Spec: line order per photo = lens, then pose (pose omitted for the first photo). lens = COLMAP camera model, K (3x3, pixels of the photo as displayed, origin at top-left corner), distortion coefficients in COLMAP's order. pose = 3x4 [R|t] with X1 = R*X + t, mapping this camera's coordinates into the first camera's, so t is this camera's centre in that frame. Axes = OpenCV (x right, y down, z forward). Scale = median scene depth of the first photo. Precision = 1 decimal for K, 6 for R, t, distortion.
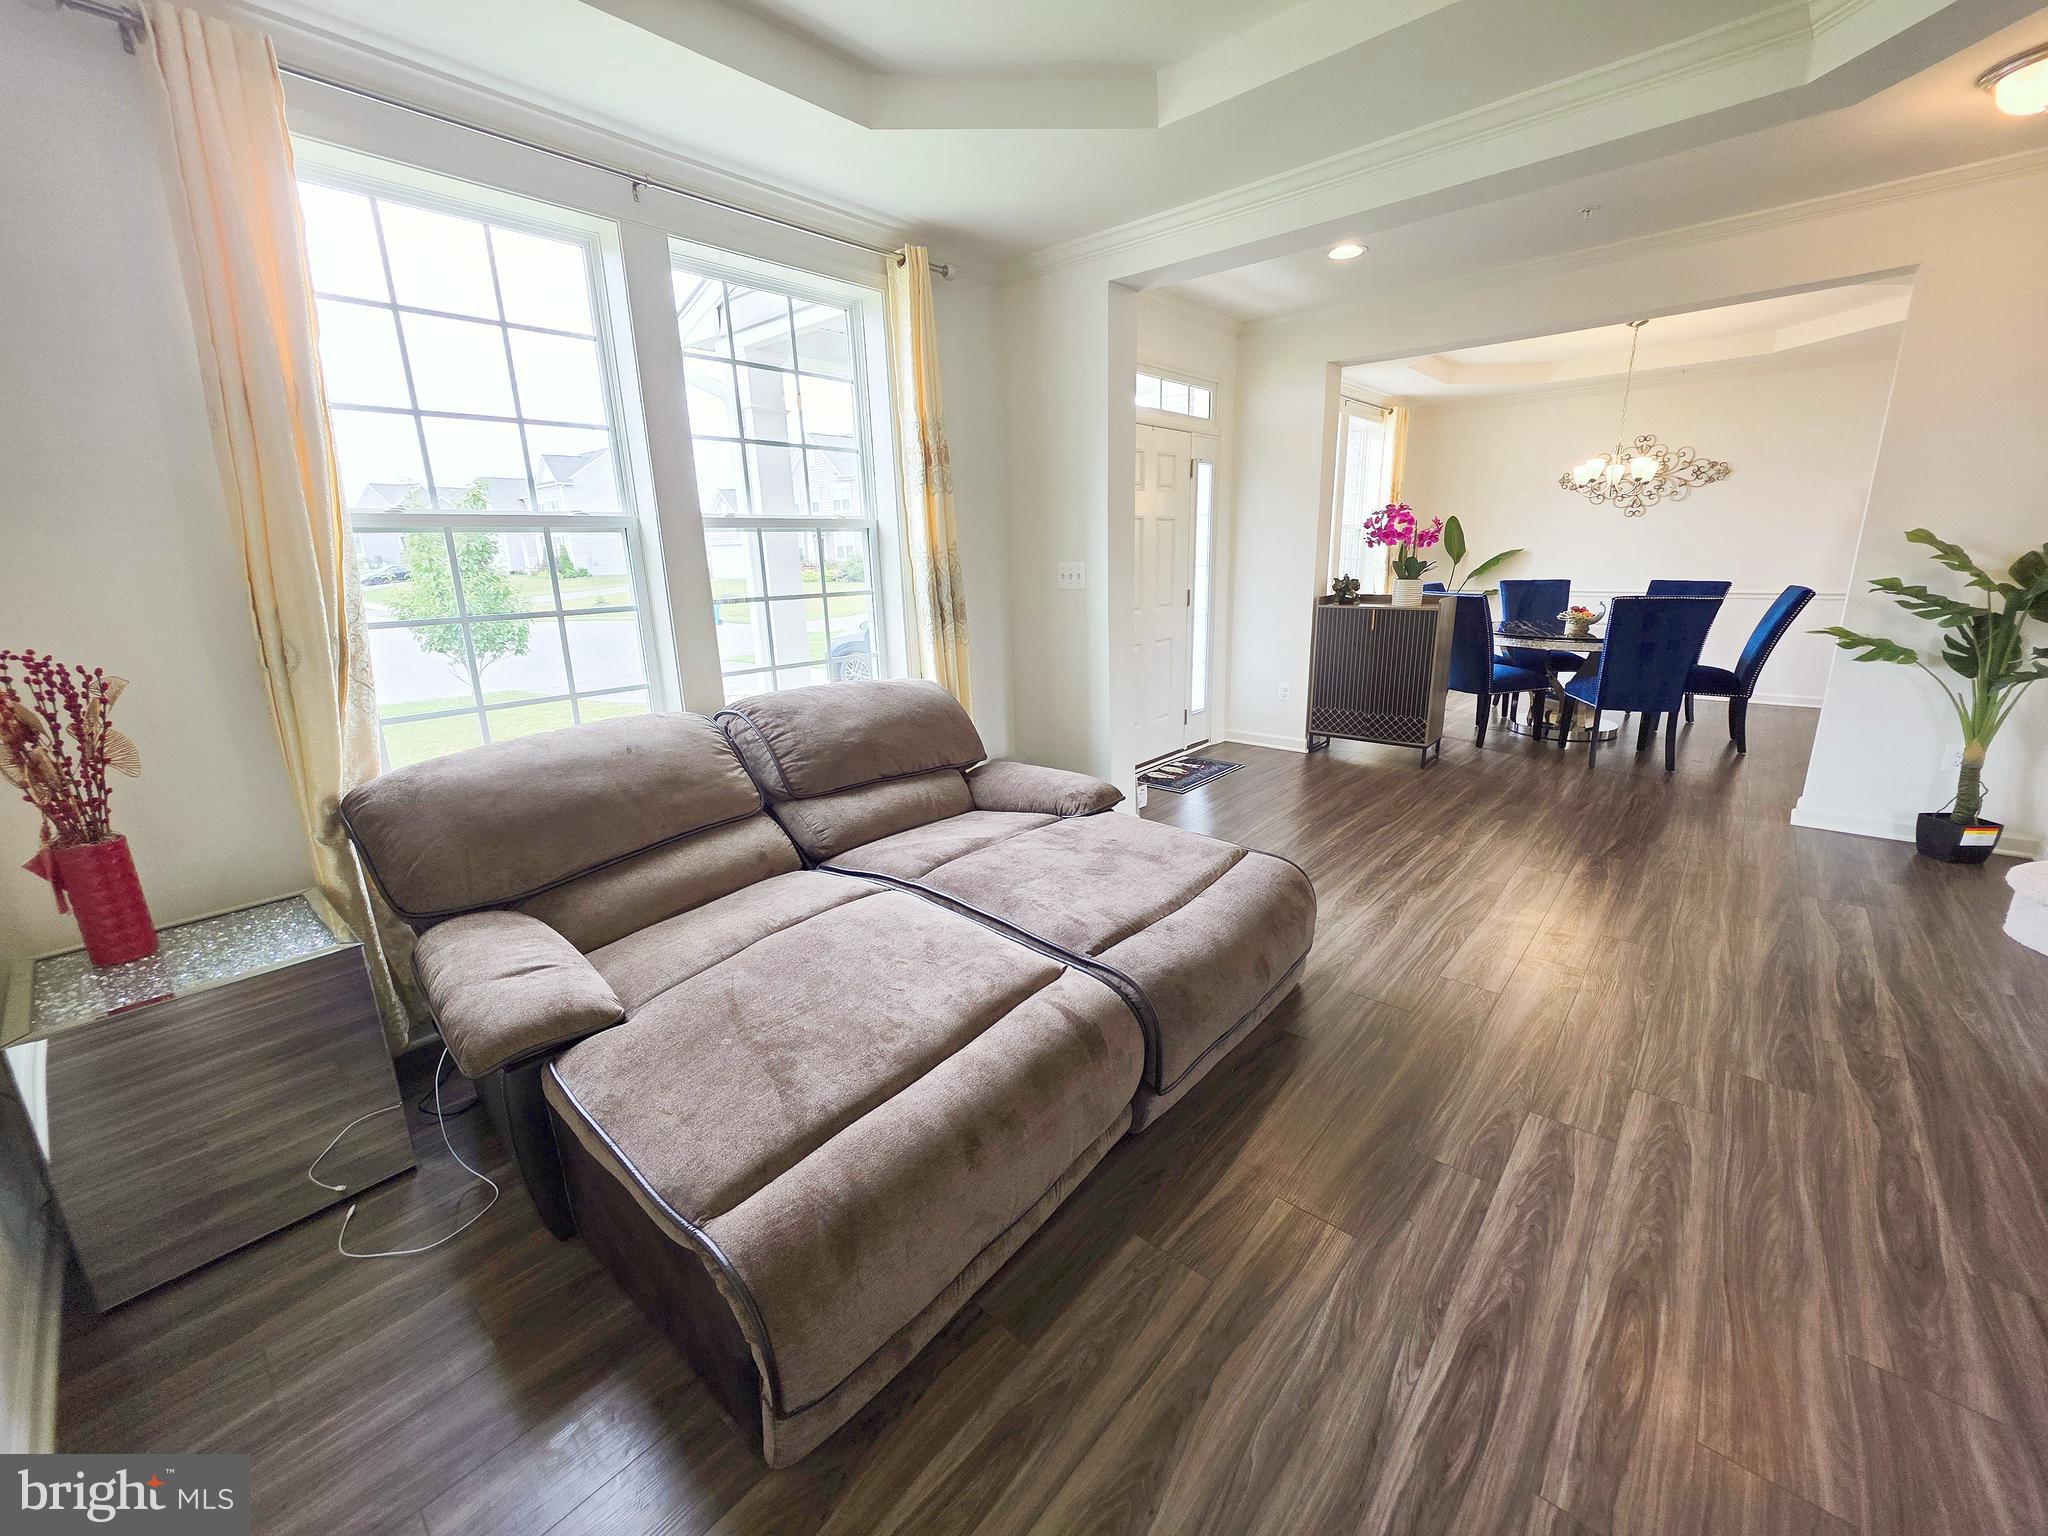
lens RADIAL K [[804.0, 0, 1027.4], [0, 804.0, 764.7], [0, 0, 1]] dist [-0.000980, 0.000299]
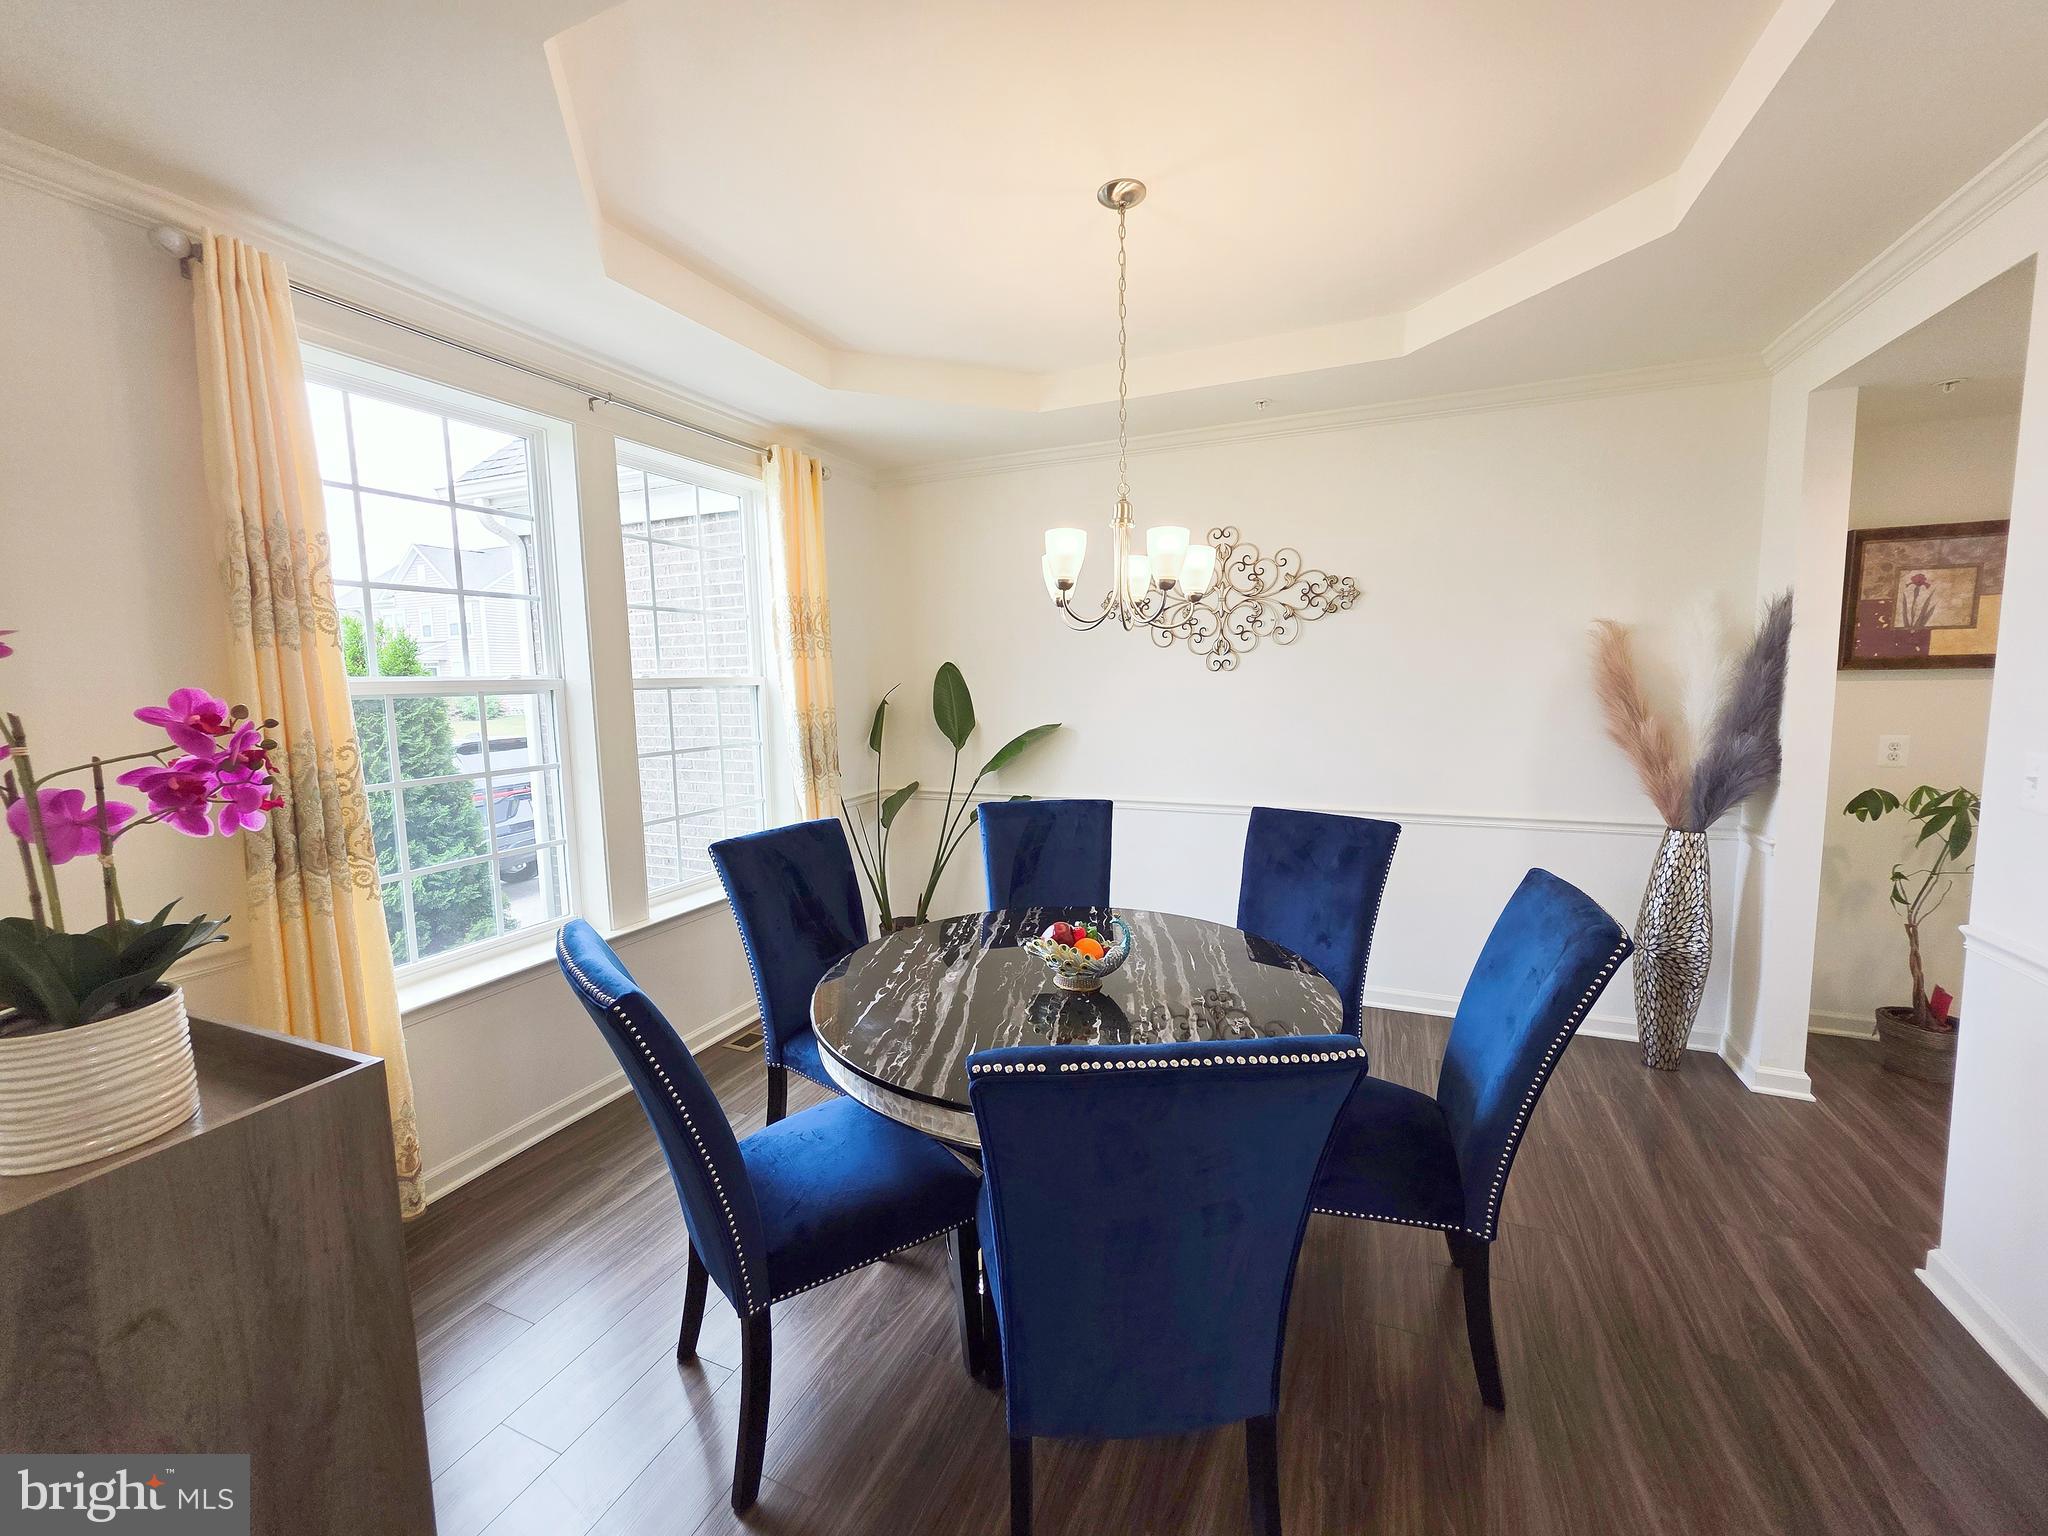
lens RADIAL K [[807.9, 0, 1024.0], [0, 807.9, 768.0], [0, 0, 1]] dist [-0.000209, 0.000259]
pose [[0.949450, -0.025876, 0.312849, 0.915846], [0.072959, 0.987496, -0.139745, -0.356434], [-0.305321, 0.155506, 0.939466, 1.082690]]
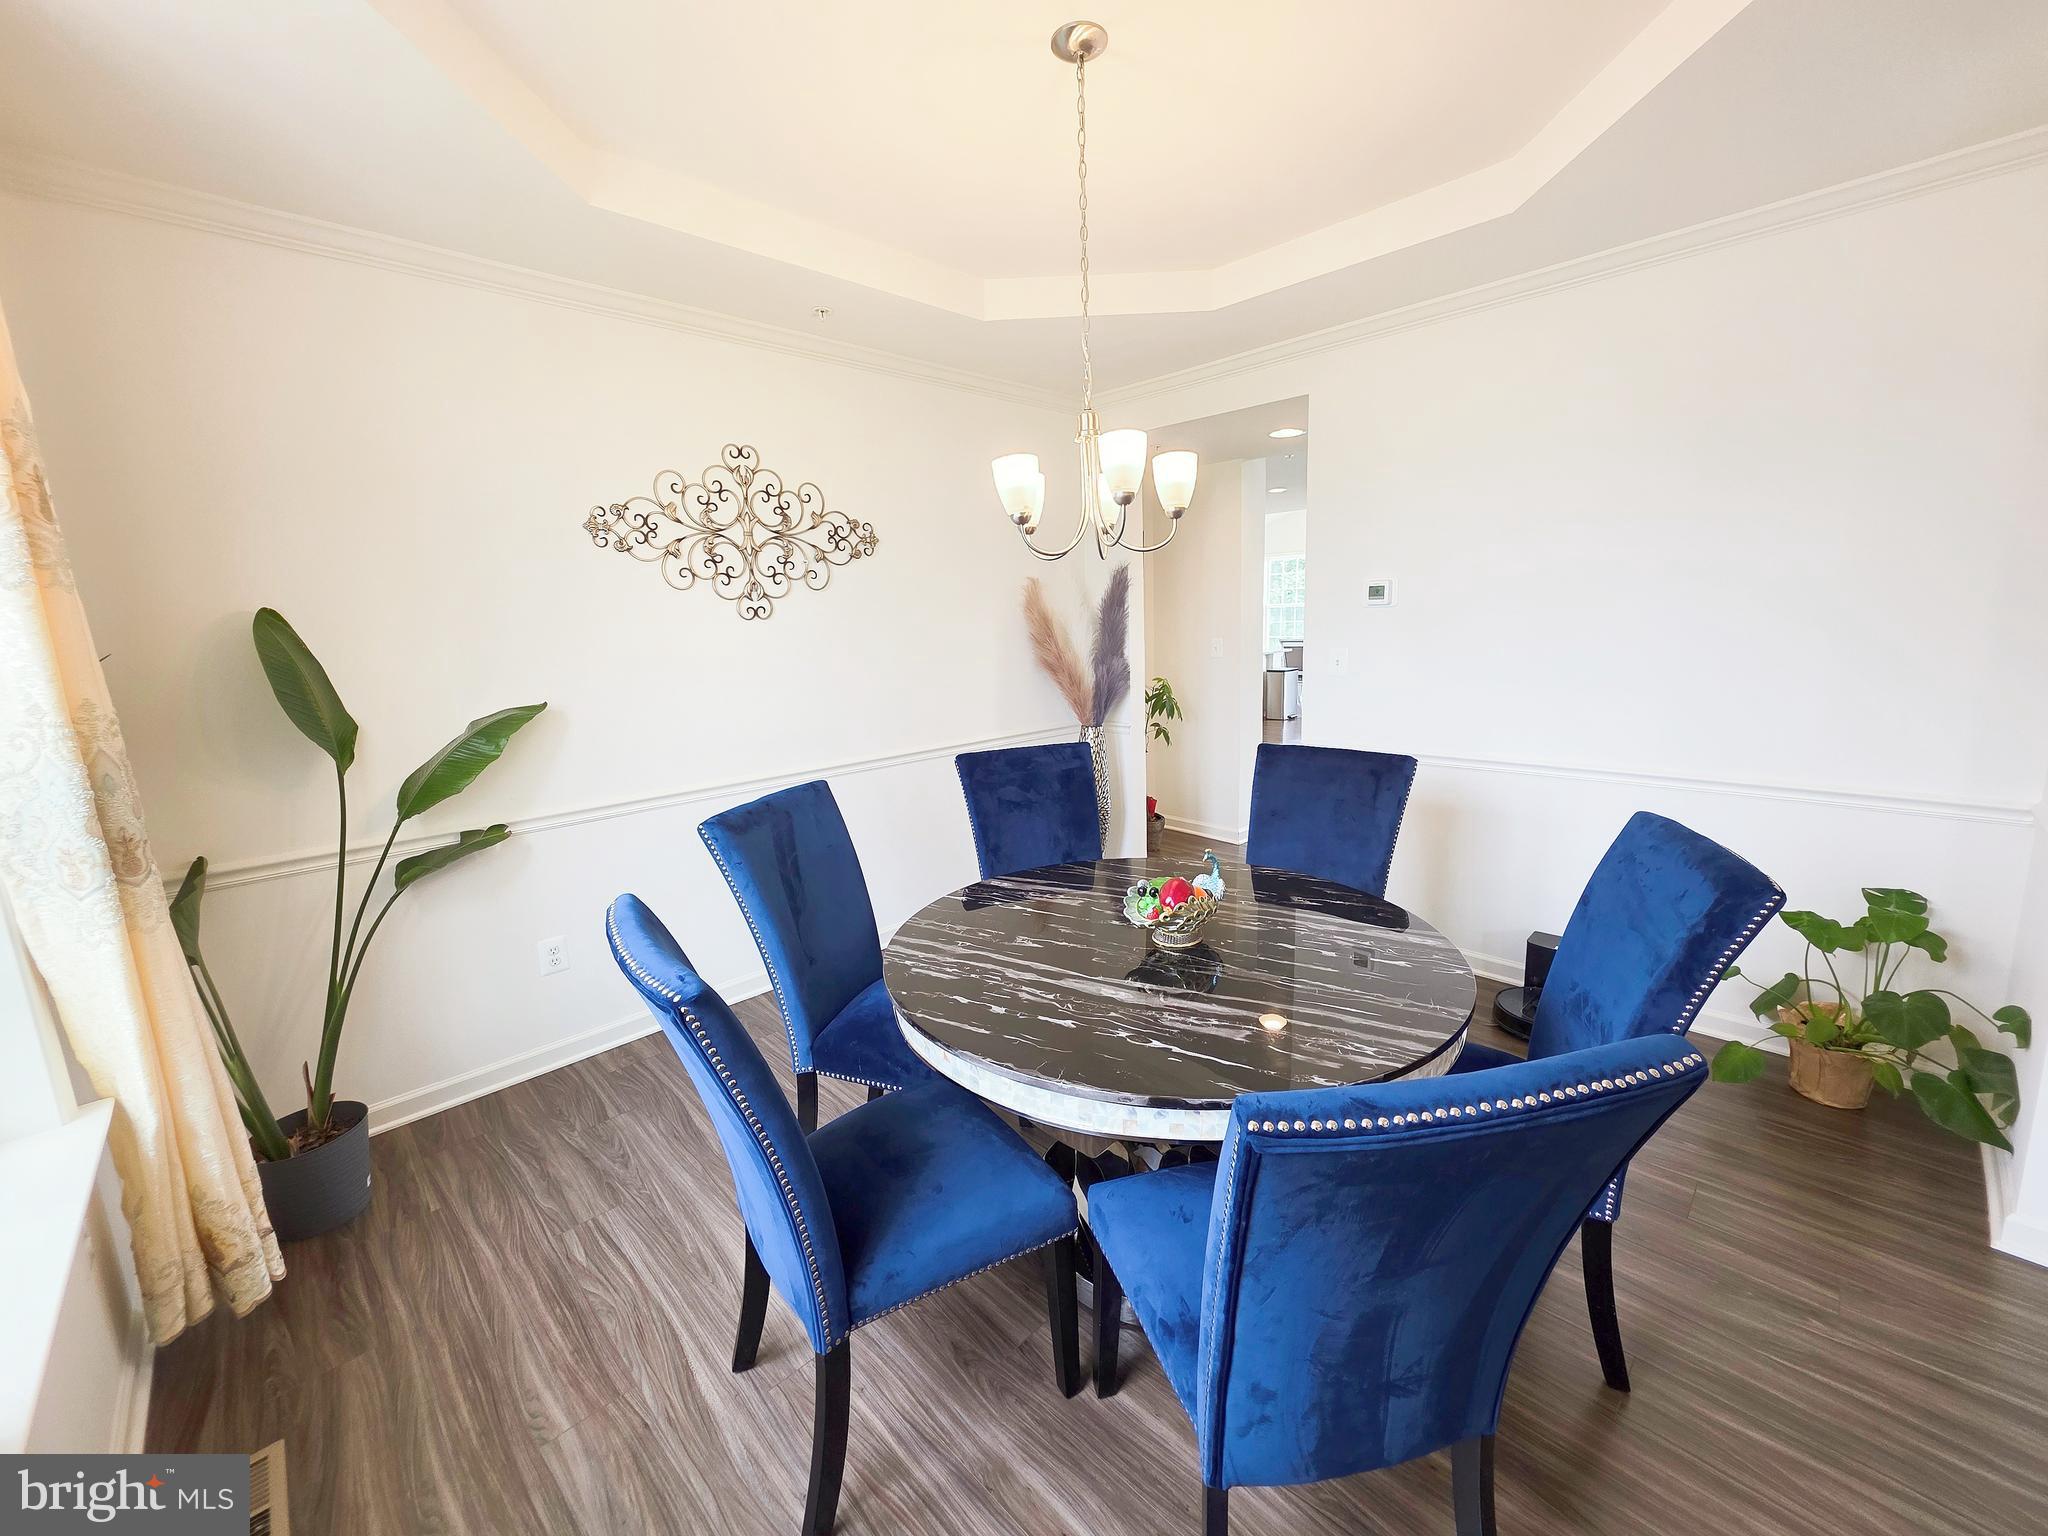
lens RADIAL K [[817.9, 0, 1032.1], [0, 817.9, 759.2], [0, 0, 1]] dist [0.006506, 0.000038]
pose [[0.081544, -0.150759, 0.985202, 0.593842], [0.285590, 0.950577, 0.121823, -0.493759], [-0.954876, 0.271430, 0.120569, 1.644085]]
